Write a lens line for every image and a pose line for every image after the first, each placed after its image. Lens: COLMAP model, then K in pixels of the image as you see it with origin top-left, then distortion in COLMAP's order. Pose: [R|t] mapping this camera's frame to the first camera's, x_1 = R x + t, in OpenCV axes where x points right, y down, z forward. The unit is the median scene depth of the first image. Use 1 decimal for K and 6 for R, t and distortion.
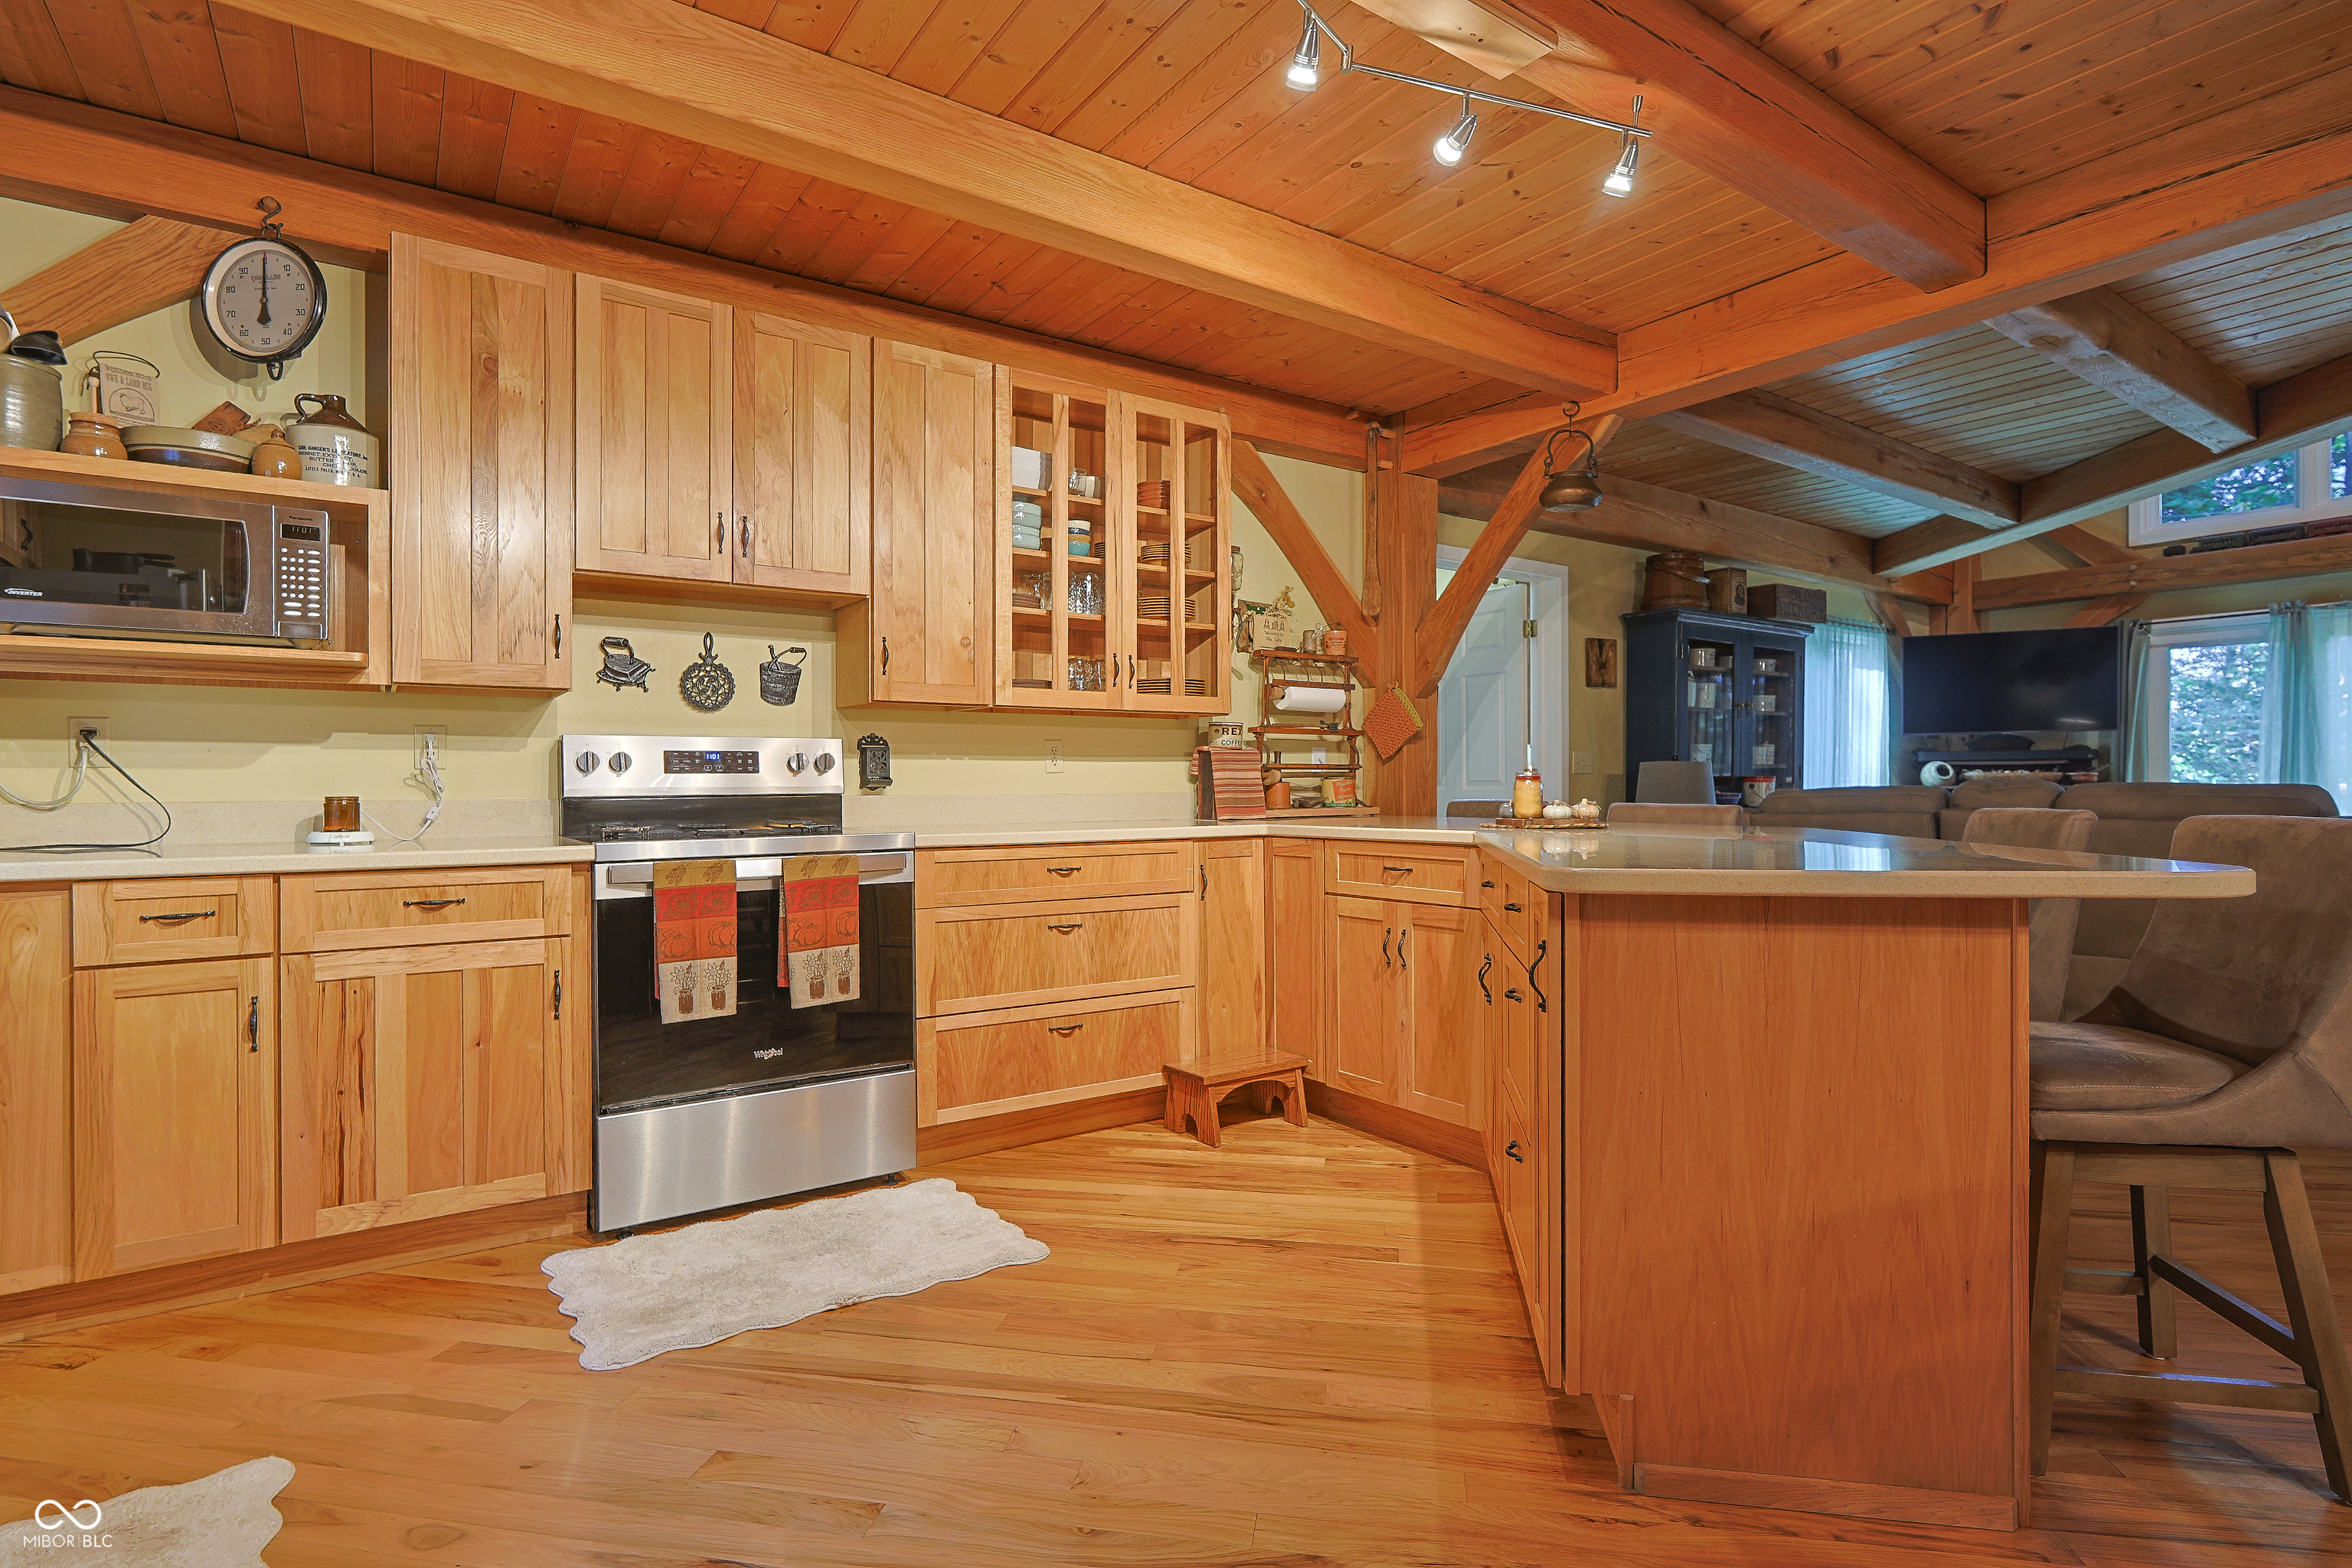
lens RADIAL K [[1181.1, 0, 1234.4], [0, 1181.1, 787.5], [0, 0, 1]] dist [-0.013860, -0.000442]
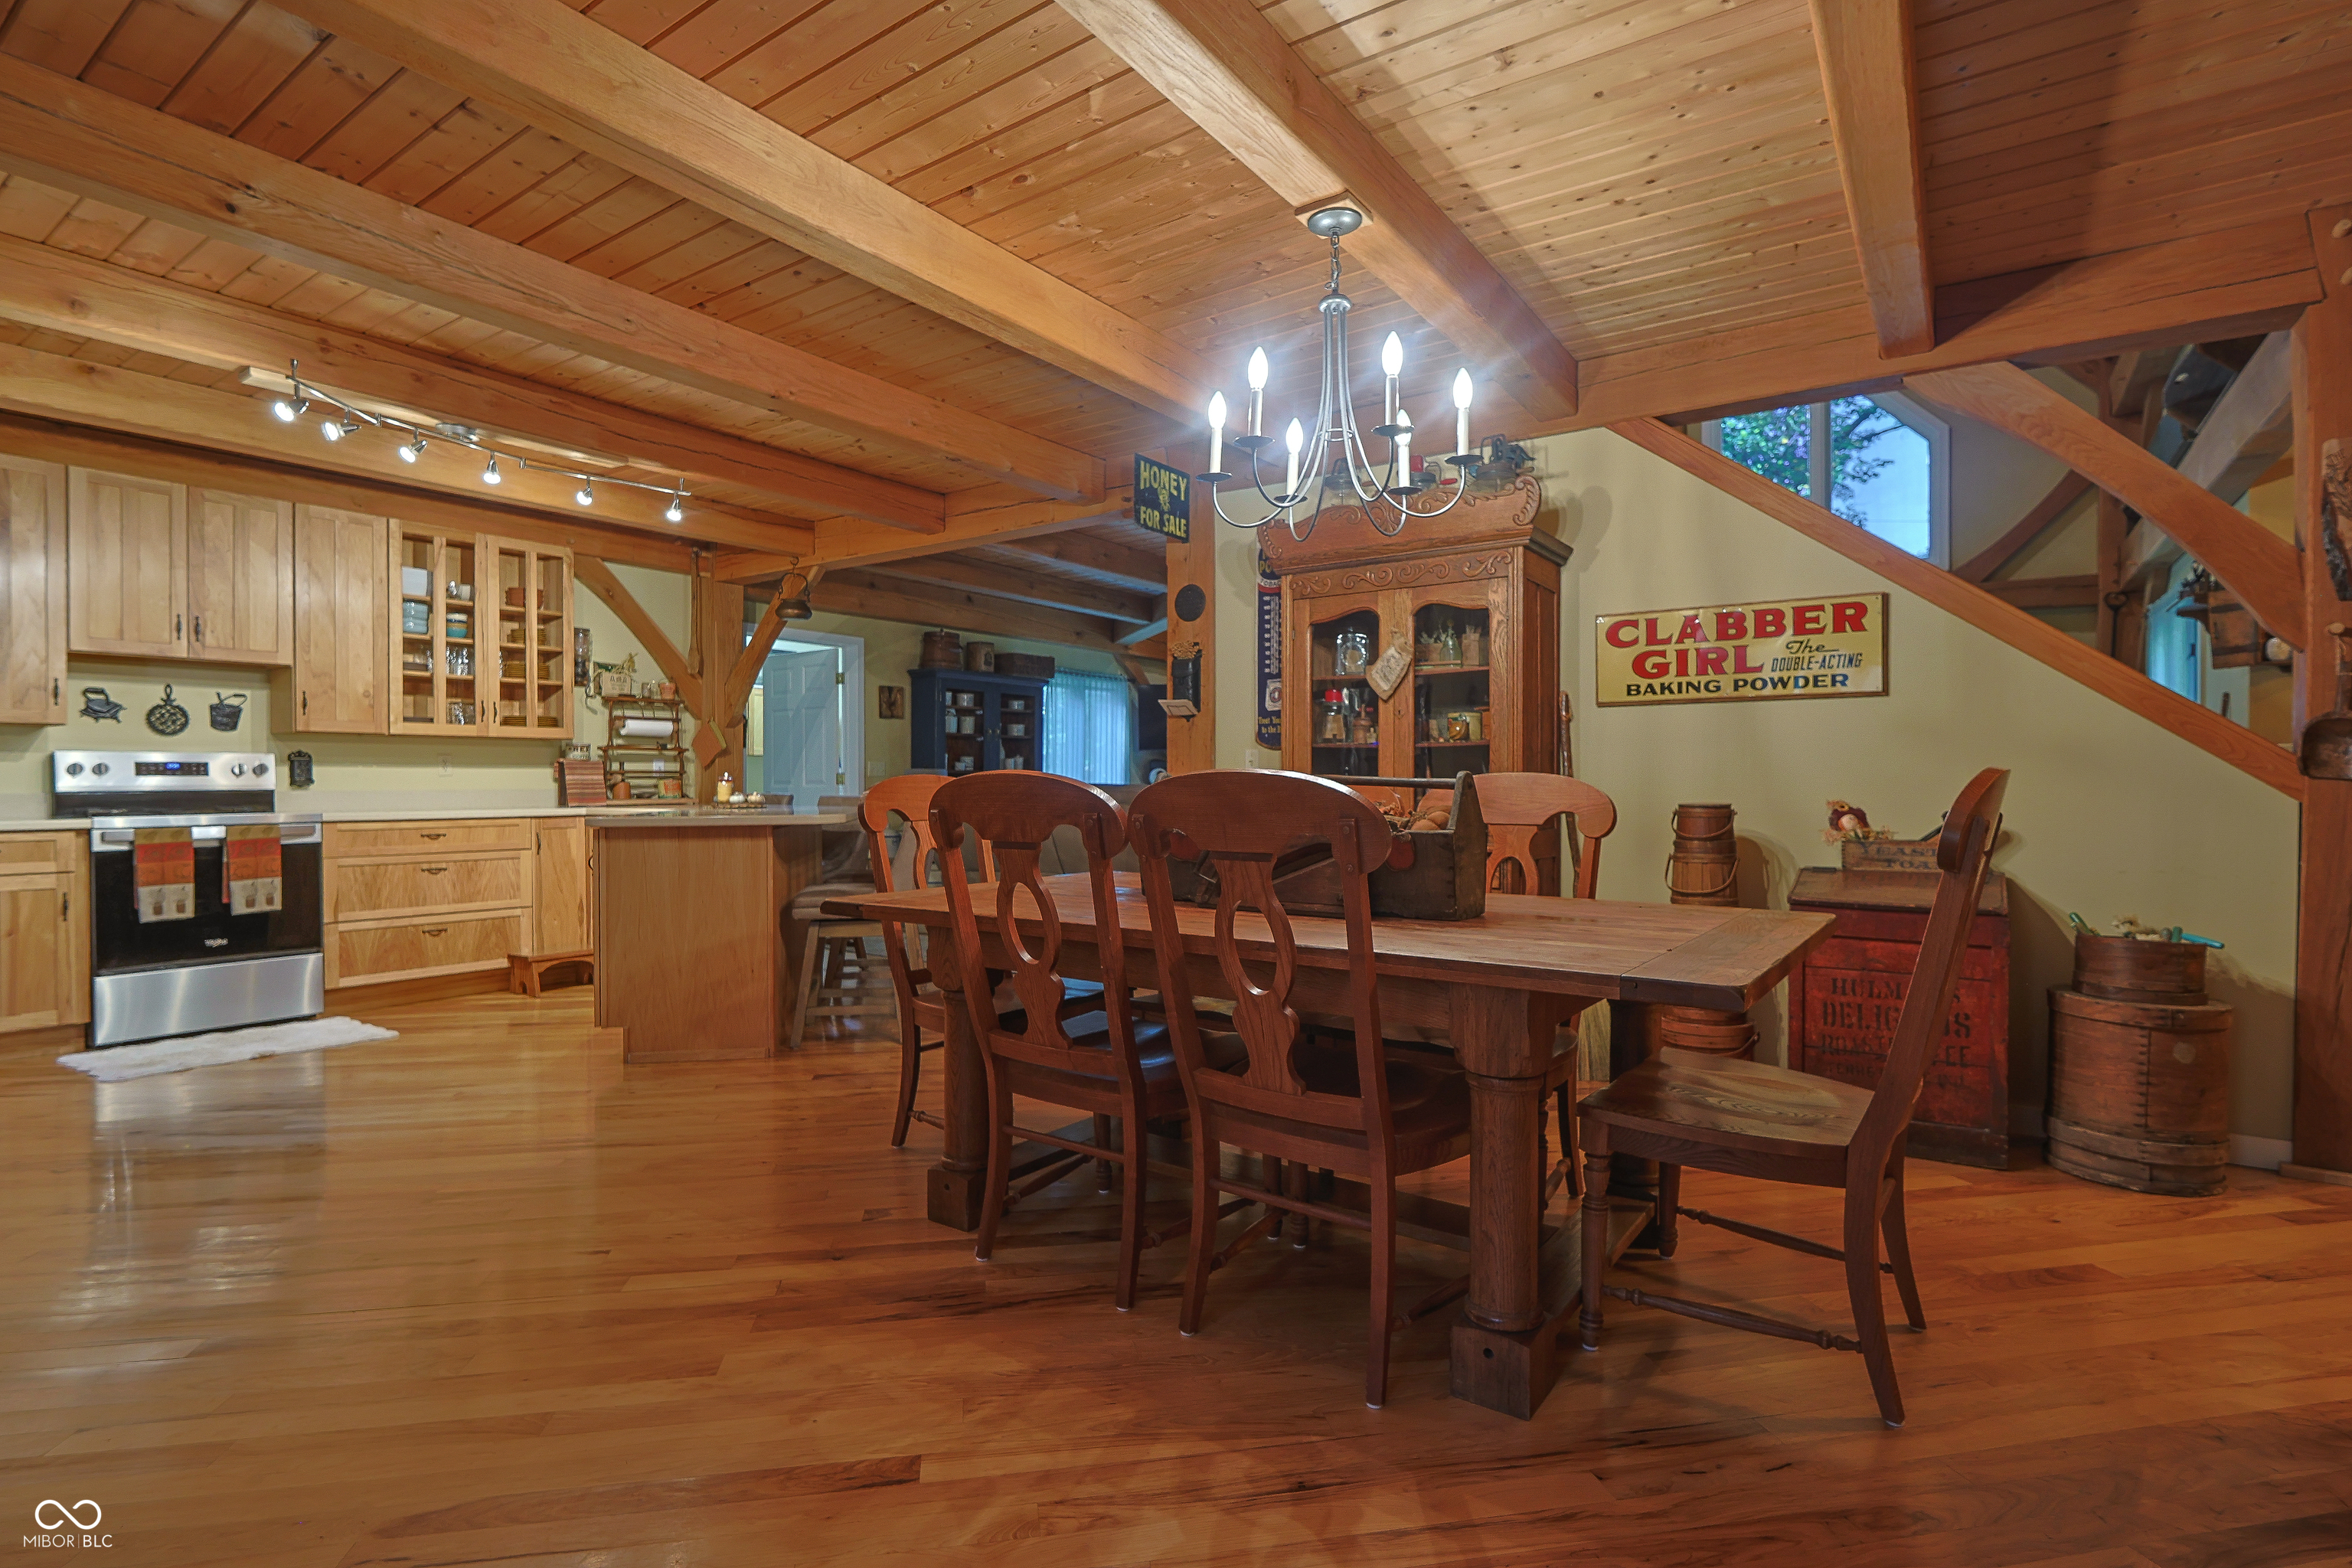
lens RADIAL K [[1140.0, 0, 1178.5], [0, 1140.0, 792.3], [0, 0, 1]] dist [-0.006523, 0.001606]
pose [[0.948720, -0.001250, 0.316114, 0.324589], [-0.000750, 0.999980, 0.006203, -0.001087], [-0.316115, -0.006122, 0.948701, -0.796794]]
